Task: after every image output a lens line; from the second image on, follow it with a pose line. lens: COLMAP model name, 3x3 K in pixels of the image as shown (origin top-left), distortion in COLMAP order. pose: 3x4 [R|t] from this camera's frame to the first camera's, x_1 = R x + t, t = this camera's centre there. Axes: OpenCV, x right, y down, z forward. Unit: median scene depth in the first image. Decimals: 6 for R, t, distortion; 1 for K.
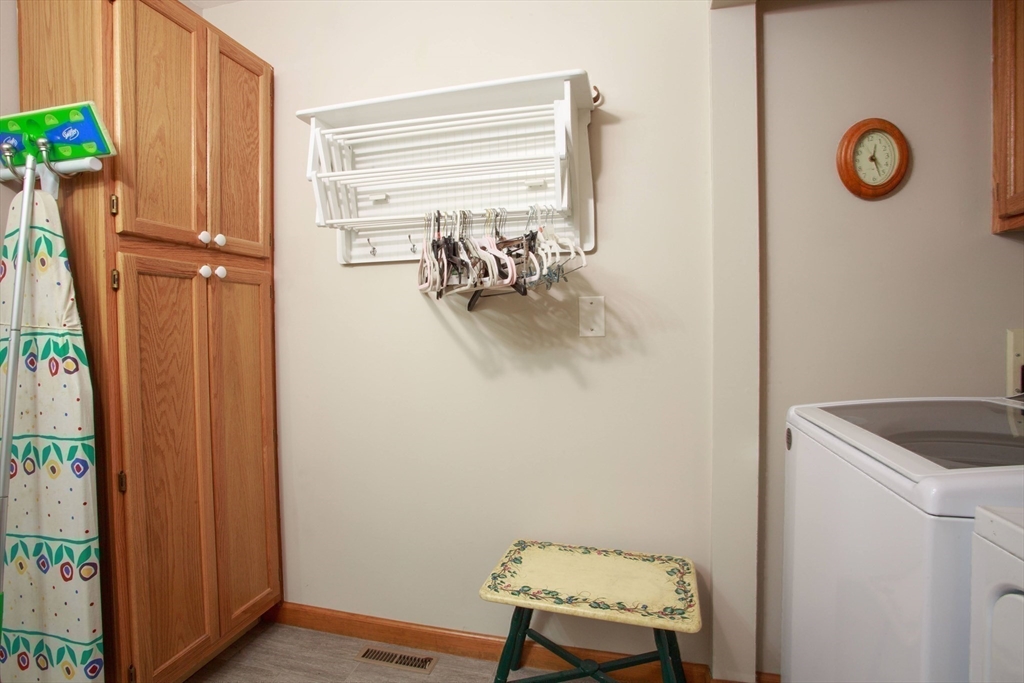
lens RADIAL K [[498.1, 0, 510.3], [0, 498.1, 339.6], [0, 0, 1]] dist [-0.074308, 0.032570]
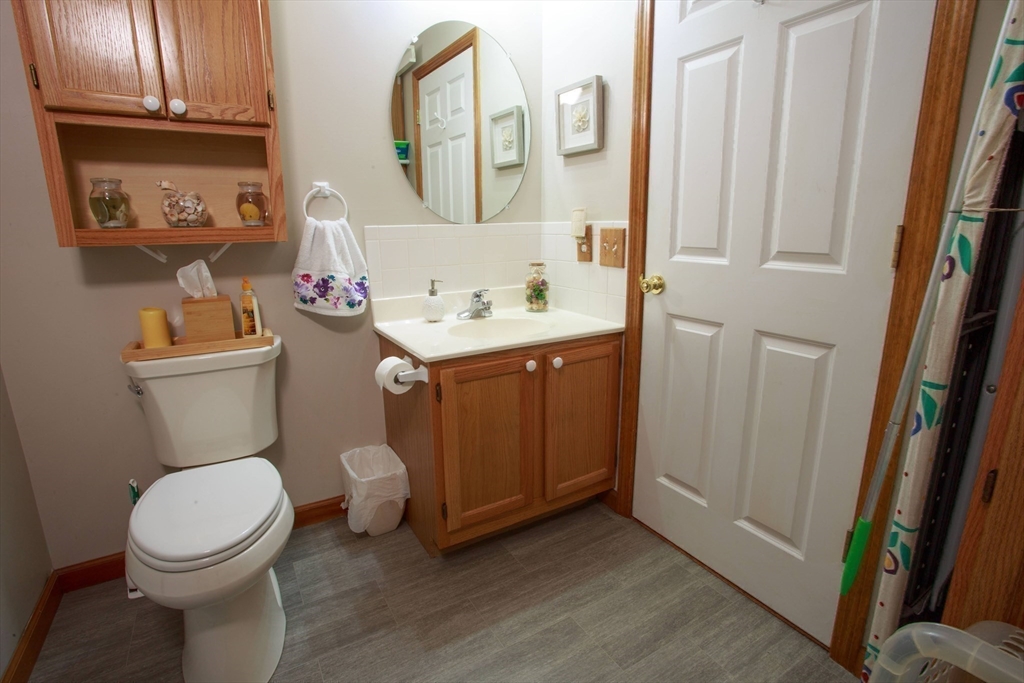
lens RADIAL K [[498.1, 0, 510.3], [0, 498.1, 339.6], [0, 0, 1]] dist [-0.074308, 0.032570]
pose [[-0.698000, 0.181517, -0.692710, -0.054271], [-0.000954, 0.967104, 0.254380, -0.016137], [0.716097, 0.178218, -0.674866, 1.015248]]
